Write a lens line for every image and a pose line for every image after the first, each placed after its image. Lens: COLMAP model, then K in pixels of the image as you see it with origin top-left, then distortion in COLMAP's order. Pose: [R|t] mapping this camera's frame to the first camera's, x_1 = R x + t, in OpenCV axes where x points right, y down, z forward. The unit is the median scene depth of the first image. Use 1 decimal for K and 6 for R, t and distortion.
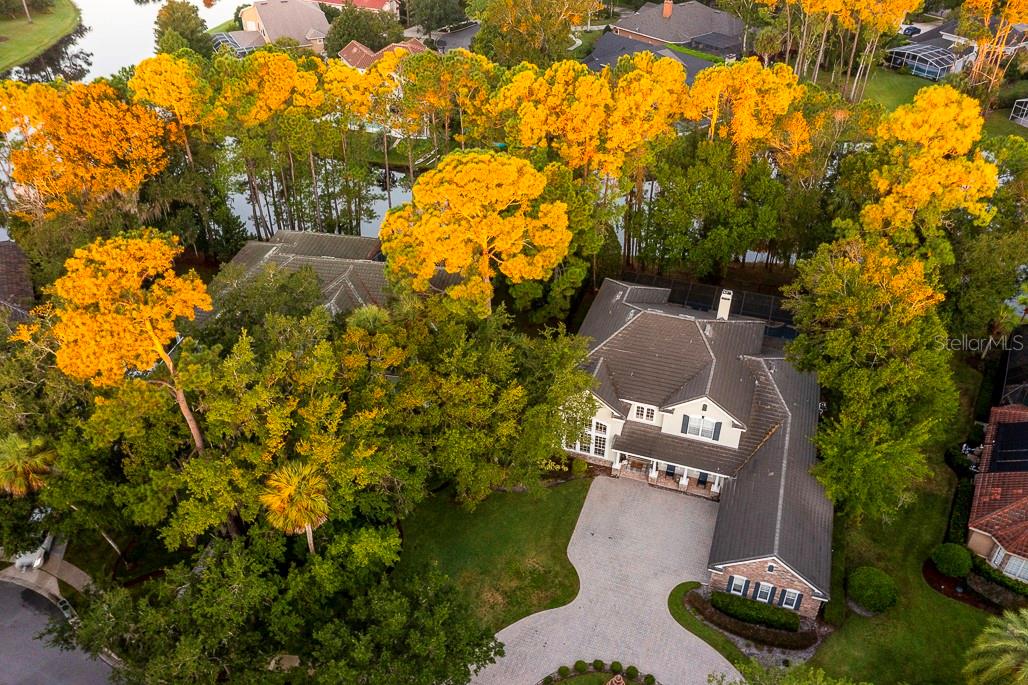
lens RADIAL K [[821.0, 0, 514.0], [0, 821.0, 341.1], [0, 0, 1]] dist [-0.011348, 0.013895]
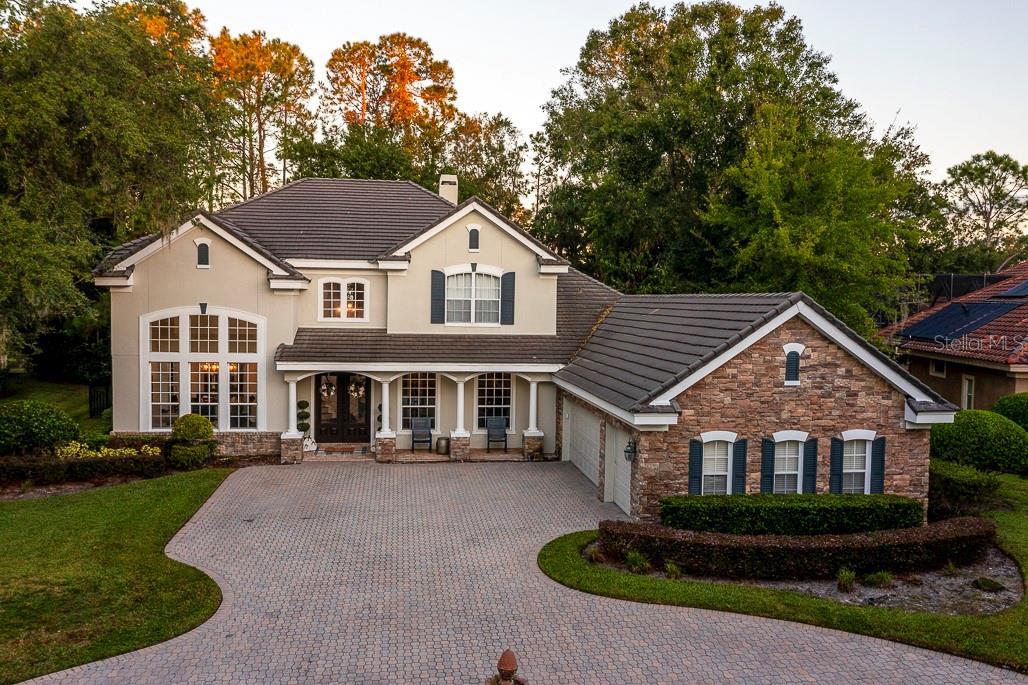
lens RADIAL K [[821.0, 0, 514.9], [0, 821.0, 339.6], [0, 0, 1]] dist [-0.011348, 0.013895]
pose [[0.889058, -0.012776, 0.457617, 0.041135], [0.253758, 0.845742, -0.469390, 0.343213], [-0.381029, 0.533439, 0.755156, 0.661523]]
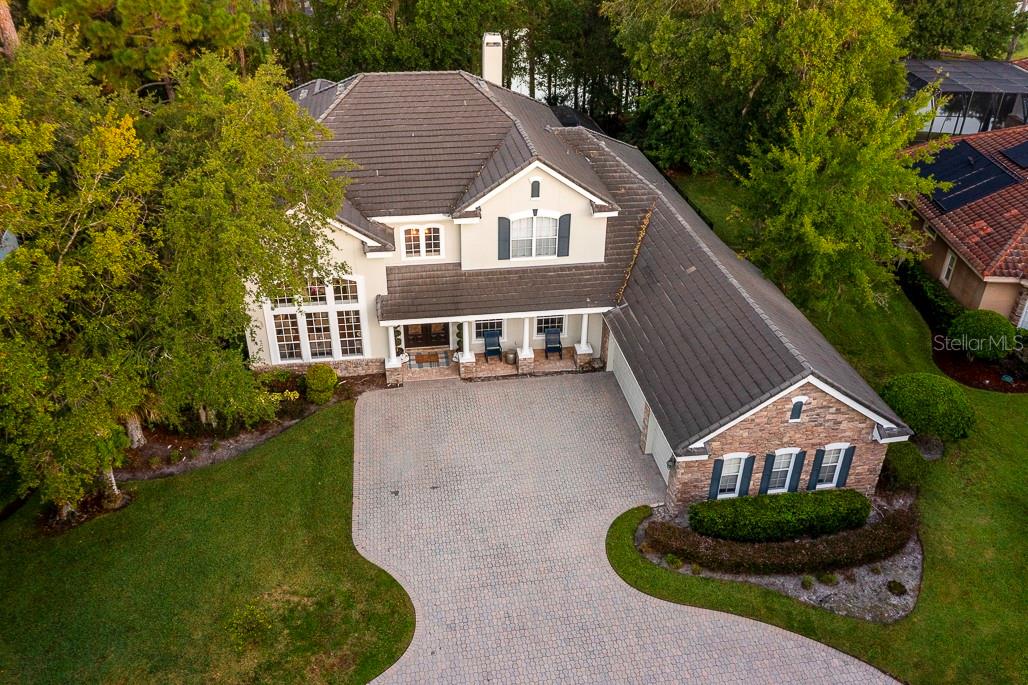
lens RADIAL K [[821.0, 0, 515.3], [0, 821.0, 341.3], [0, 0, 1]] dist [-0.011348, 0.013895]
pose [[0.883821, -0.235987, 0.403943, -0.008805], [0.263581, 0.964547, -0.013216, 0.173155], [-0.386504, 0.118152, 0.914689, 0.535275]]
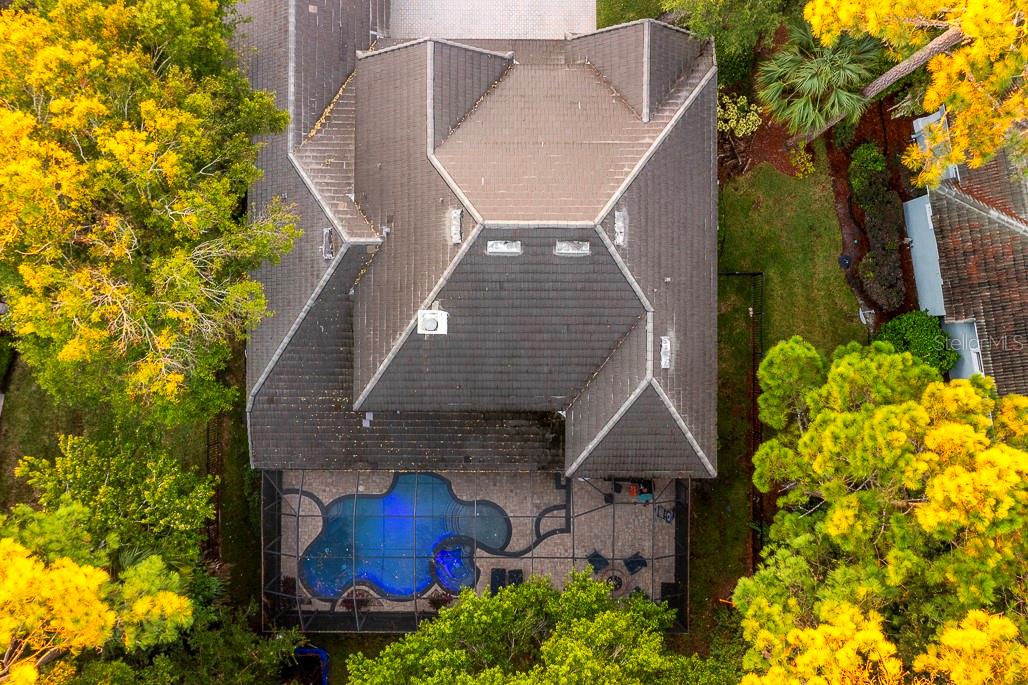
lens RADIAL K [[821.0, 0, 514.2], [0, 821.0, 338.1], [0, 0, 1]] dist [-0.011348, 0.013895]
pose [[-0.945505, 0.325453, -0.010074, 0.242739], [-0.192545, -0.533895, 0.823336, -0.472245], [0.262579, 0.780408, 0.567465, 0.833438]]
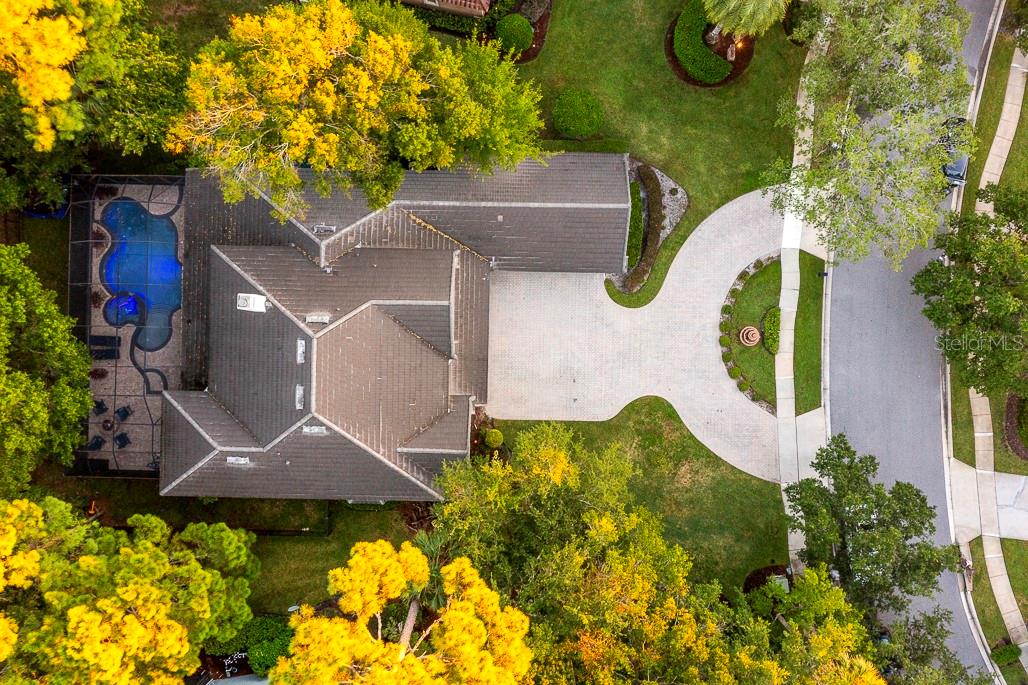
lens RADIAL K [[821.0, 0, 510.9], [0, 821.0, 340.2], [0, 0, 1]] dist [-0.011348, 0.013895]
pose [[-0.309556, -0.950875, 0.003503, 0.173883], [0.547608, -0.175258, 0.818175, -0.532144], [-0.777368, 0.255189, 0.574959, 0.495214]]
